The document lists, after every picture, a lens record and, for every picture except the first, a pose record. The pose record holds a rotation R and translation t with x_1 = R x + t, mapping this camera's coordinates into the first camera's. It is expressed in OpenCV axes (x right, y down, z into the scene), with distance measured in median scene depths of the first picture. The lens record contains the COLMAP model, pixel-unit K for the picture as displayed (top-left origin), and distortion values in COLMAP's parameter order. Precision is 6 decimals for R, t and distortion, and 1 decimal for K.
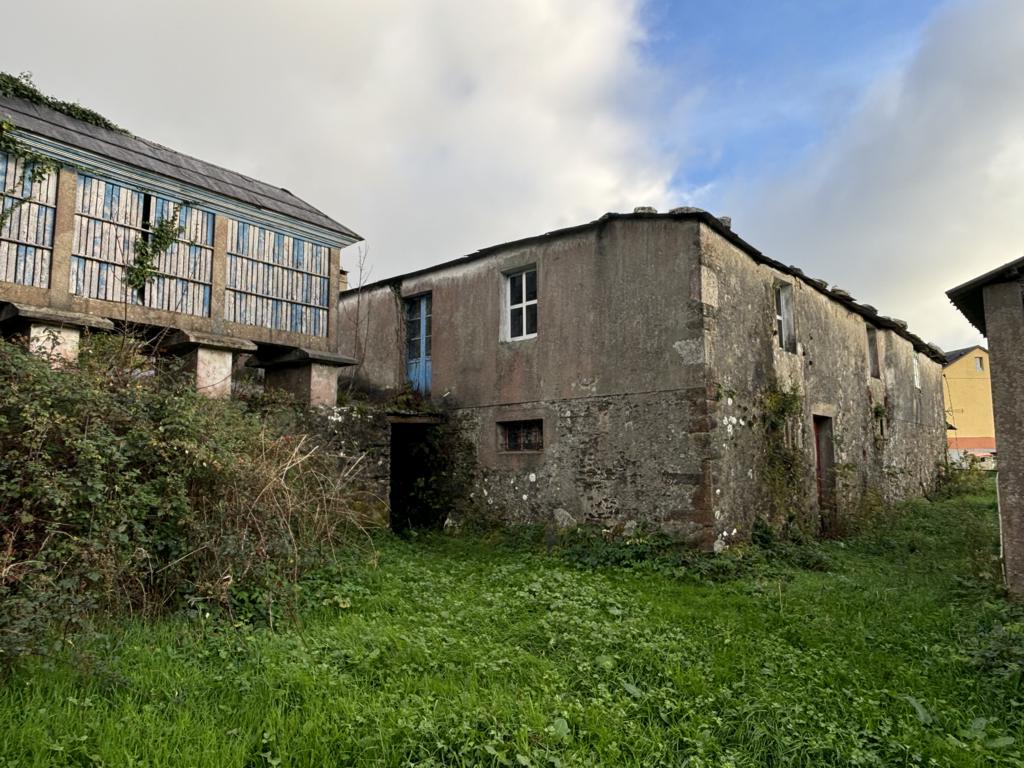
lens RADIAL K [[691.1, 0, 511.4], [0, 691.1, 390.4], [0, 0, 1]] dist [0.033656, -0.031509]
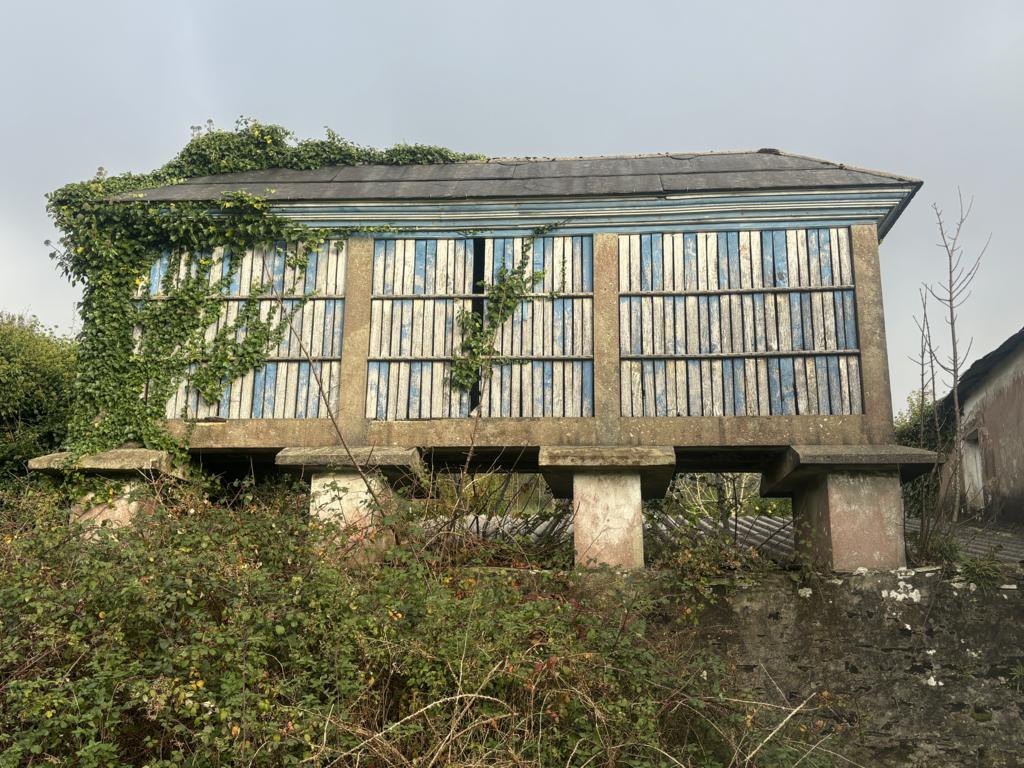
lens RADIAL K [[980.6, 0, 519.6], [0, 980.6, 390.2], [0, 0, 1]] dist [0.073757, 0.000000]
pose [[0.552869, -0.198196, -0.809354, 0.152728], [0.079370, 0.979410, -0.185622, 0.012517], [0.829479, 0.038386, 0.557217, 0.488615]]
